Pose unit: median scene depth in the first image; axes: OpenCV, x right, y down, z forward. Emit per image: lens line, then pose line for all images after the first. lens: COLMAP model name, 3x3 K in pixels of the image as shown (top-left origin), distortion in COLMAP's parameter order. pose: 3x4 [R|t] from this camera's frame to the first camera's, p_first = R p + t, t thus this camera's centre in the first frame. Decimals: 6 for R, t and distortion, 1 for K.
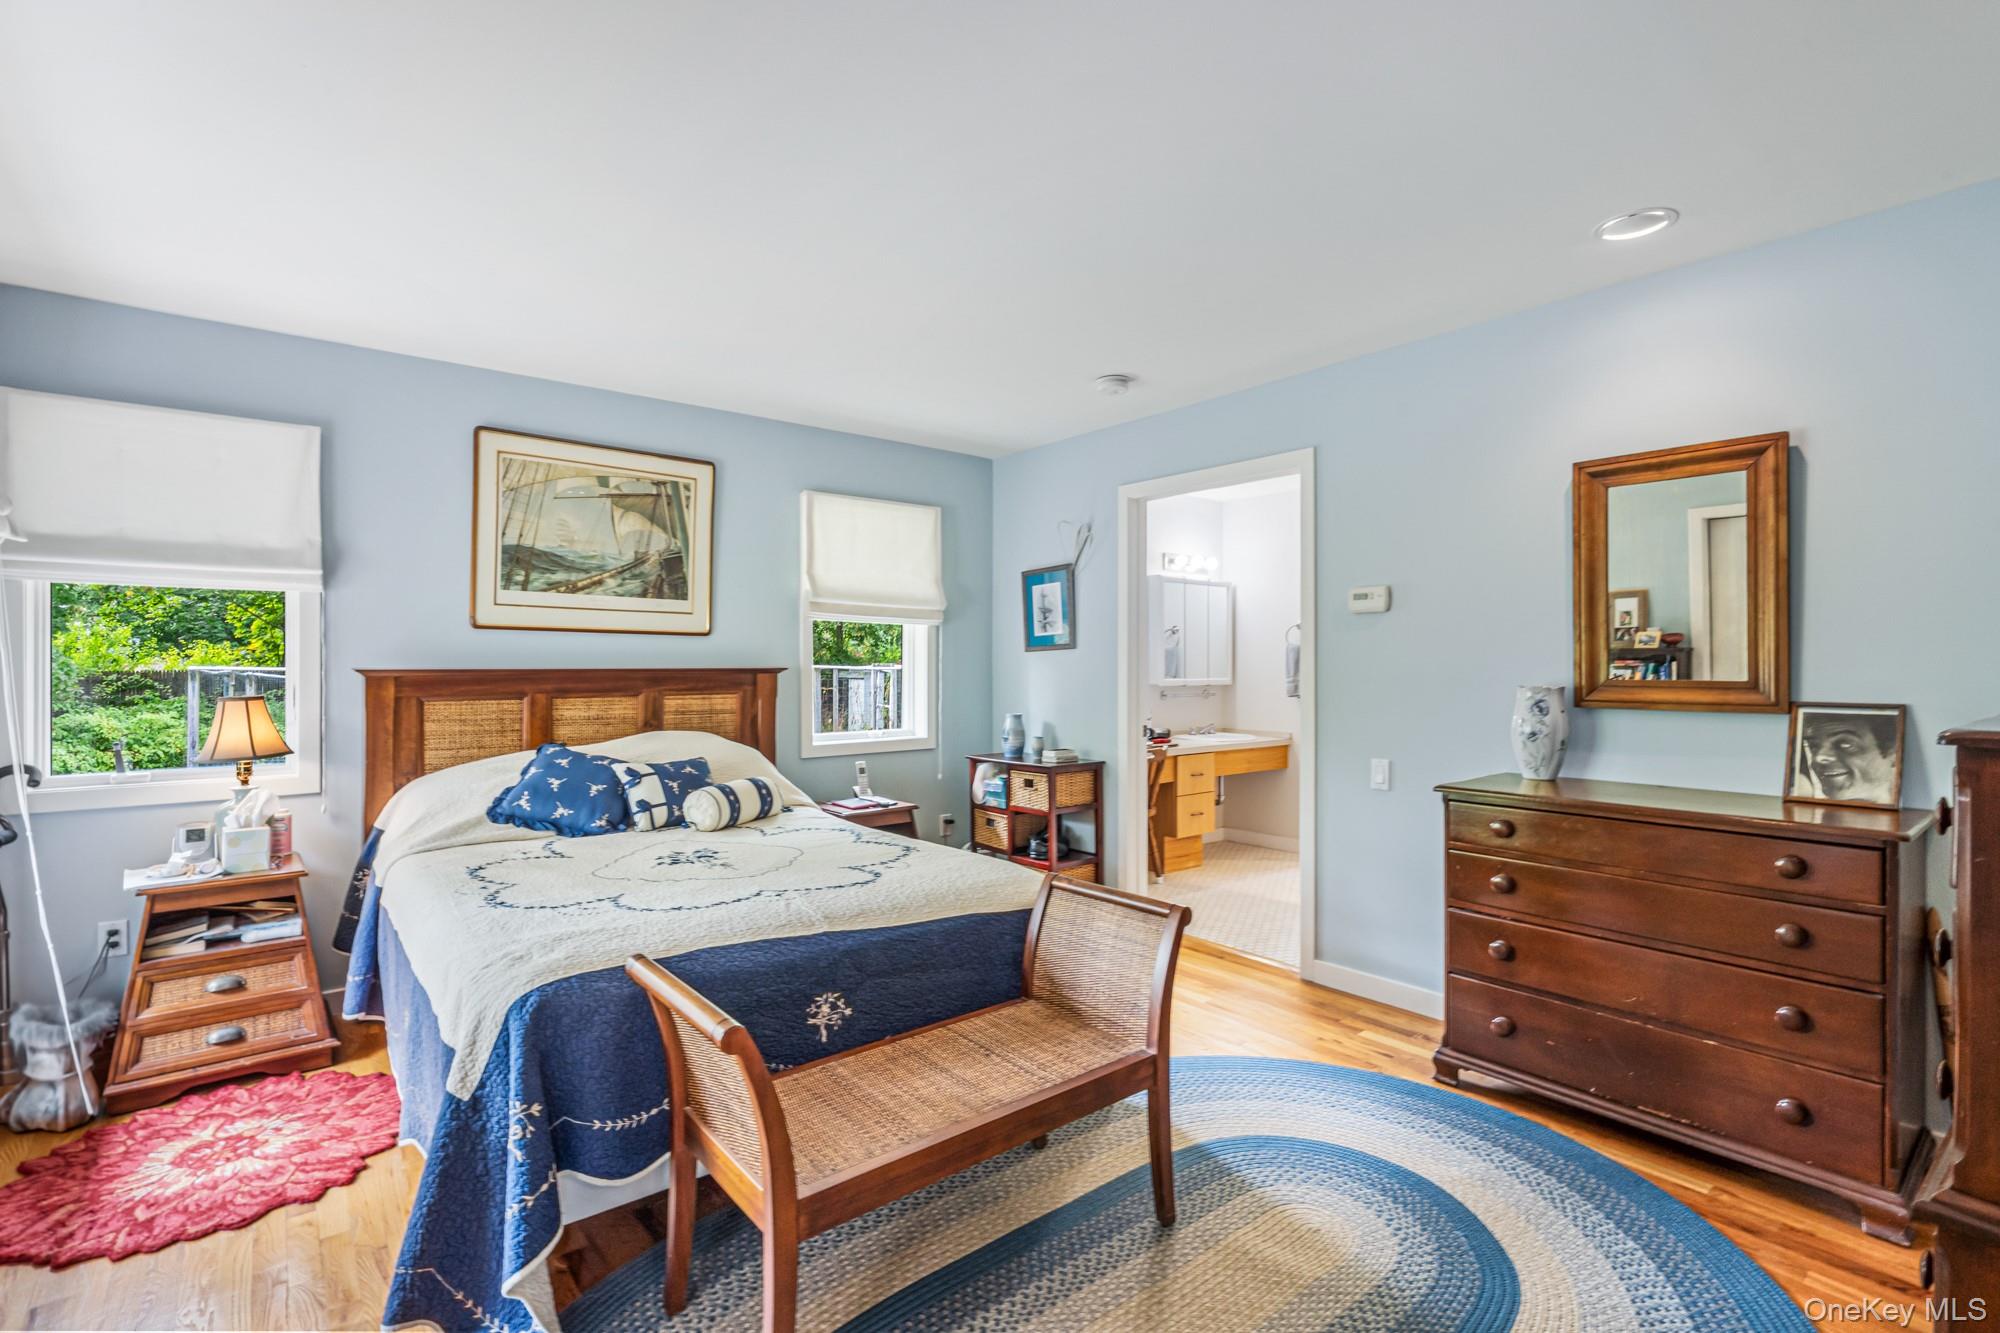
lens RADIAL K [[918.8, 0, 1000.8], [0, 918.8, 655.3], [0, 0, 1]] dist [0.002039, -0.000181]
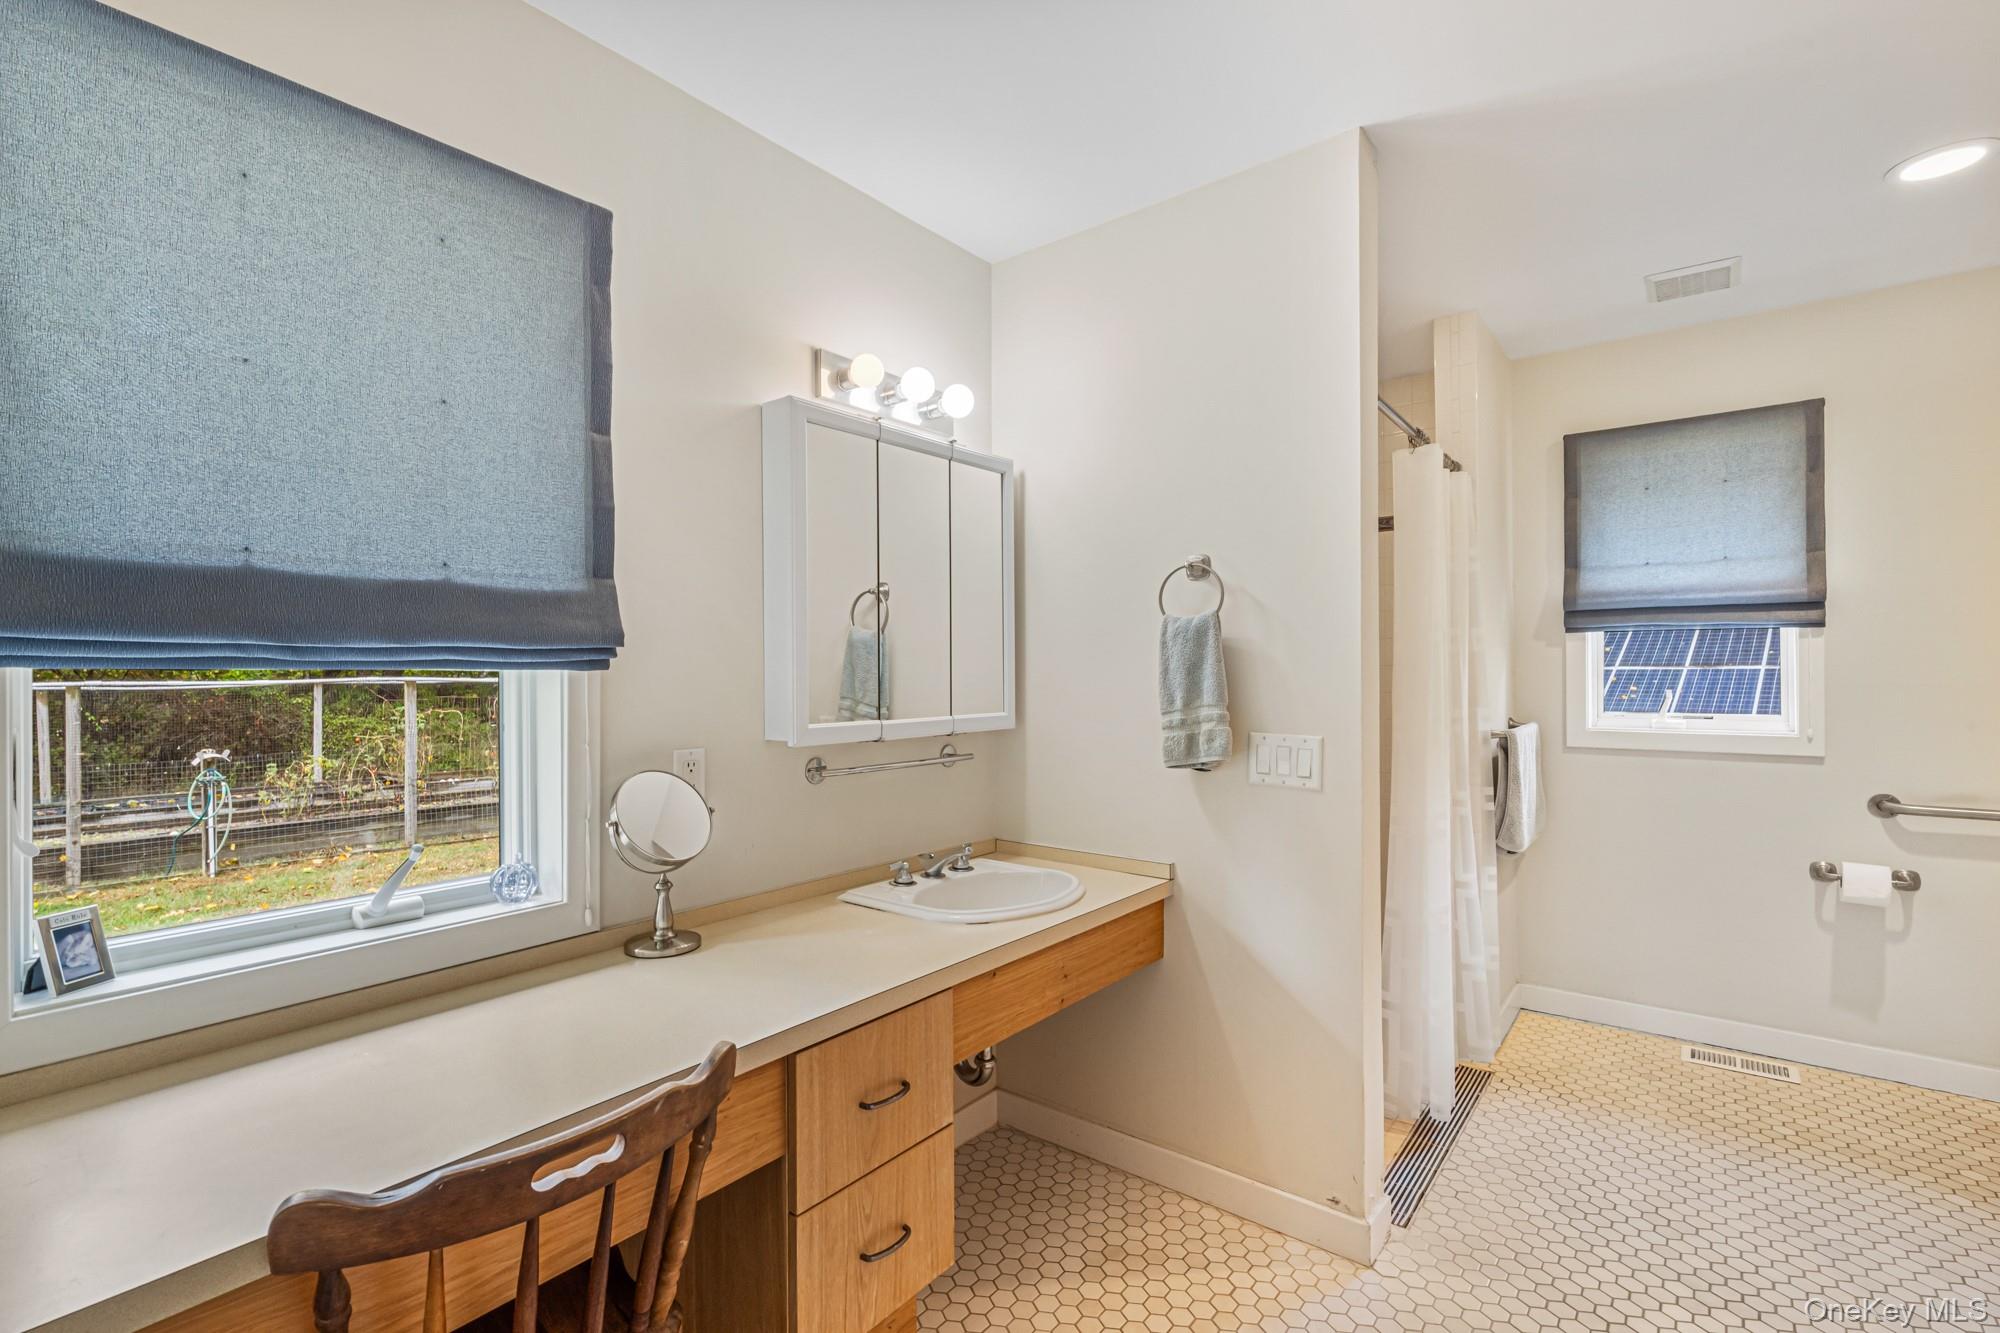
lens RADIAL K [[918.8, 0, 1000.8], [0, 918.8, 671.4], [0, 0, 1]] dist [0.002039, -0.000181]
pose [[0.975692, -0.004731, 0.219094, 0.164212], [0.004101, 0.999986, 0.003333, 0.006203], [-0.219106, -0.002353, 0.975698, 0.636439]]
